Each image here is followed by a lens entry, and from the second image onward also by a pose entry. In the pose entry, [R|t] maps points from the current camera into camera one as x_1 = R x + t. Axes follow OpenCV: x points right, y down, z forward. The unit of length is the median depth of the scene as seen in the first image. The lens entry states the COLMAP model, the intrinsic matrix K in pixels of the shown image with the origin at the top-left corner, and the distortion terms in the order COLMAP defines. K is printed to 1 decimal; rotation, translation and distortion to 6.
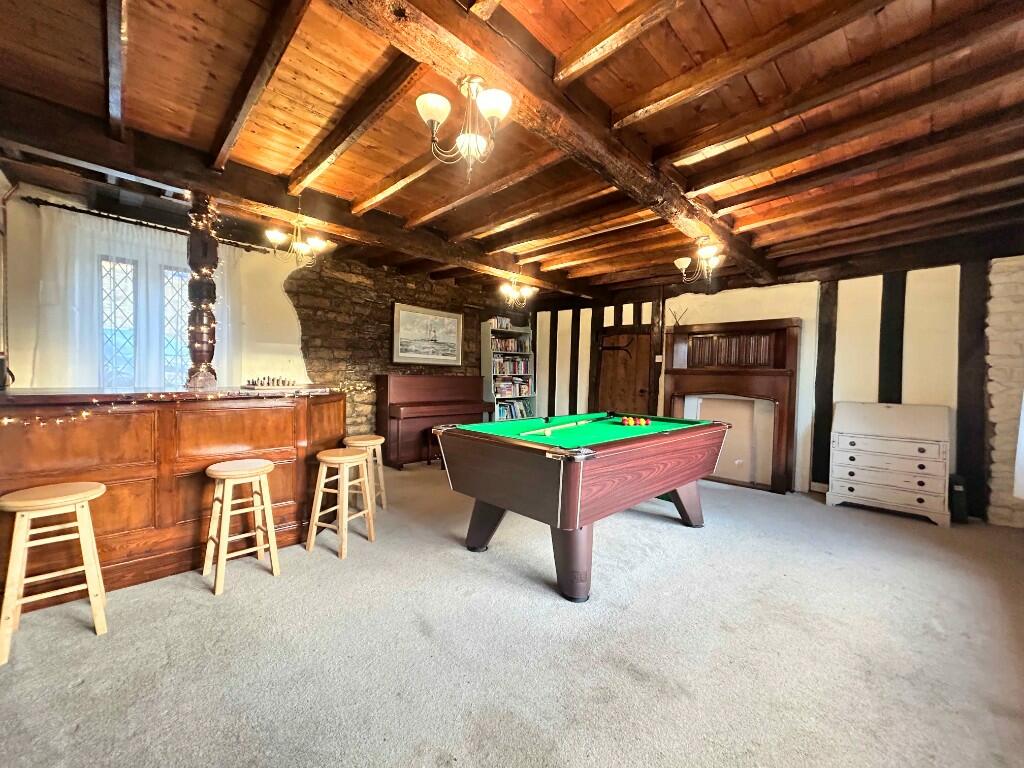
lens RADIAL K [[408.3, 0, 512.1], [0, 408.3, 387.2], [0, 0, 1]] dist [-0.001165, 0.000388]
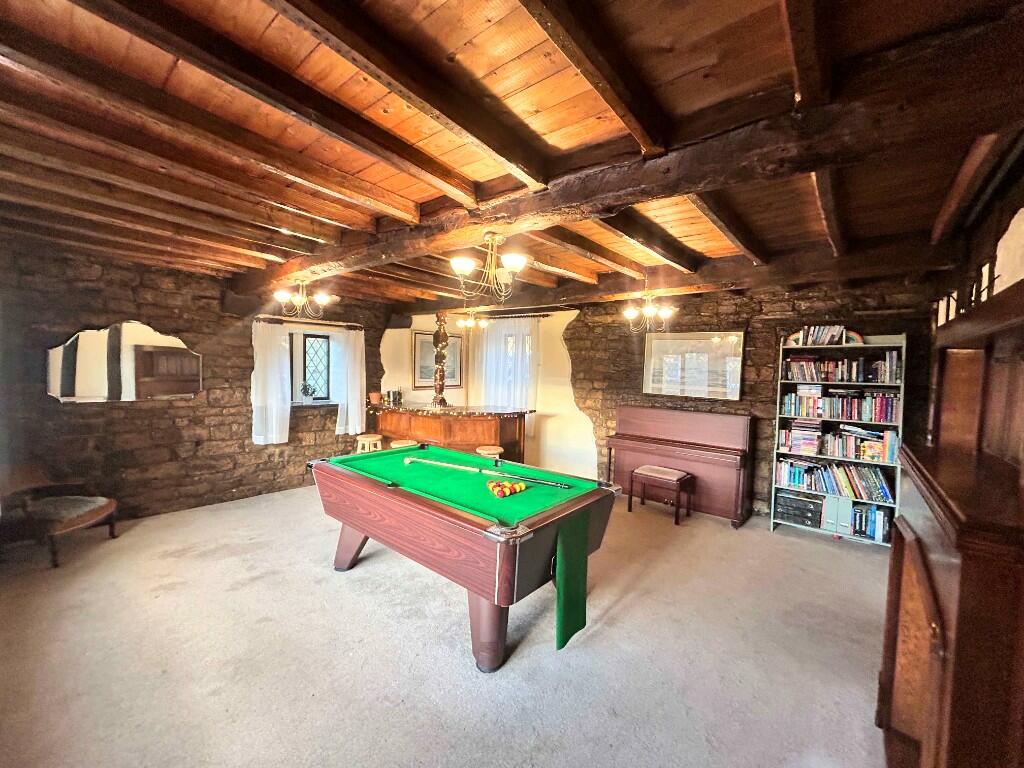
lens RADIAL K [[408.3, 0, 508.9], [0, 408.3, 385.0], [0, 0, 1]] dist [-0.001165, 0.000388]
pose [[0.088496, 0.029329, -0.995645, 0.739844], [-0.052400, 0.998319, 0.024750, -0.096585], [0.994697, 0.049982, 0.089884, 0.638060]]
